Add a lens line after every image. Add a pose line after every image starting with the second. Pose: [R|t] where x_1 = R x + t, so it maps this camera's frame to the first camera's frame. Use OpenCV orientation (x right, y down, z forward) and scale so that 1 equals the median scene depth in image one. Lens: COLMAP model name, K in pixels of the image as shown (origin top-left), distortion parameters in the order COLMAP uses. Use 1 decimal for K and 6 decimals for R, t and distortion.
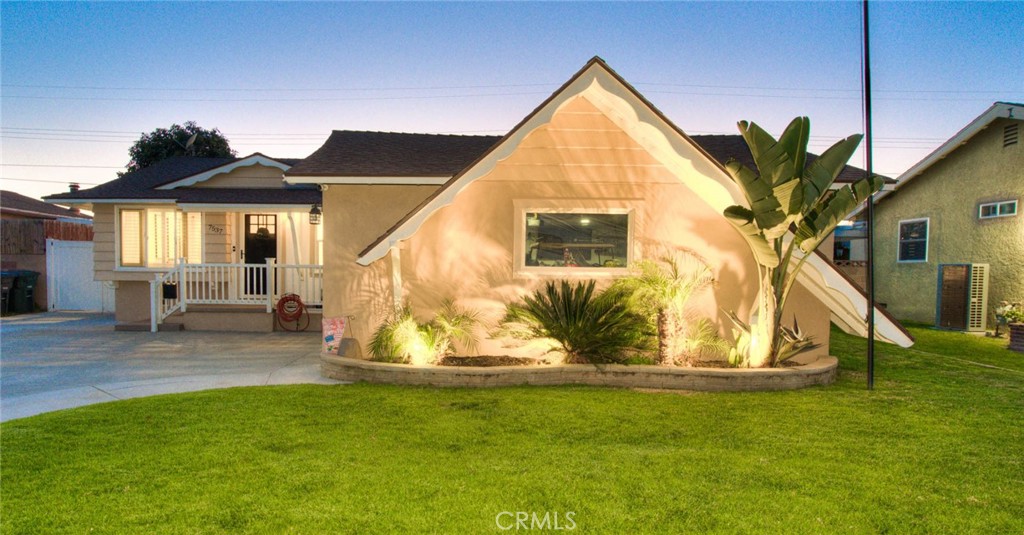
lens RADIAL K [[533.9, 0, 512.2], [0, 533.9, 261.0], [0, 0, 1]] dist [-0.004933, -0.001009]
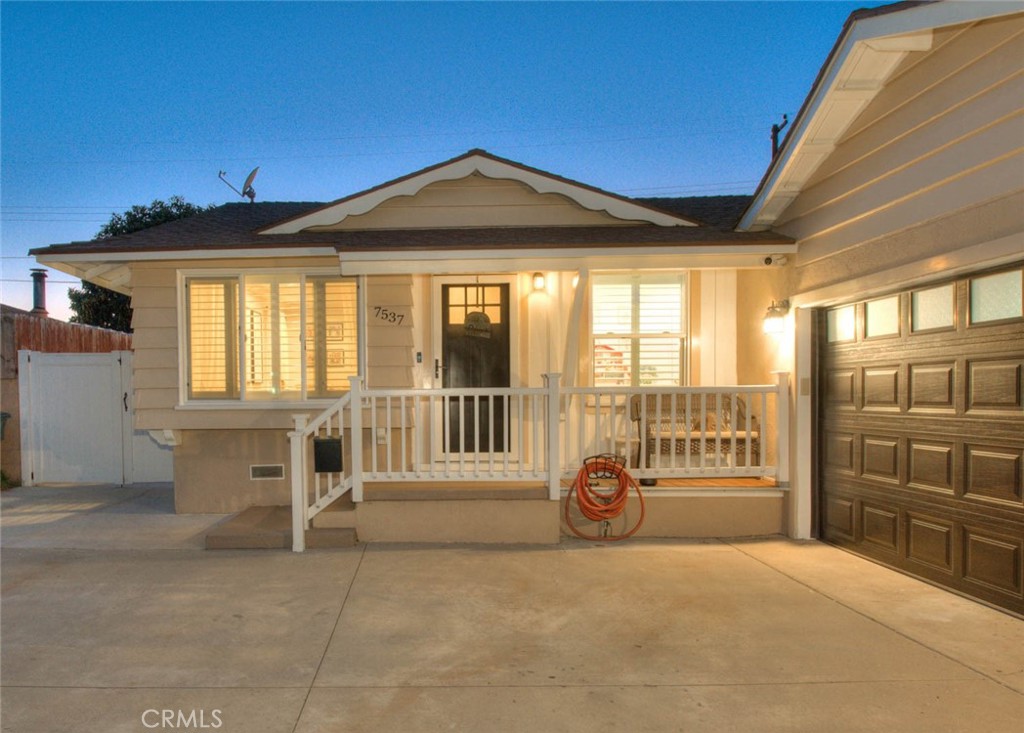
lens RADIAL K [[664.0, 0, 512.0], [0, 664.0, 372.7], [0, 0, 1]] dist [0.007089, 0.001134]
pose [[0.998956, -0.021156, -0.040490, -0.414468], [0.020625, 0.999696, -0.013496, 0.000653], [0.040763, 0.012646, 0.999089, 0.409857]]
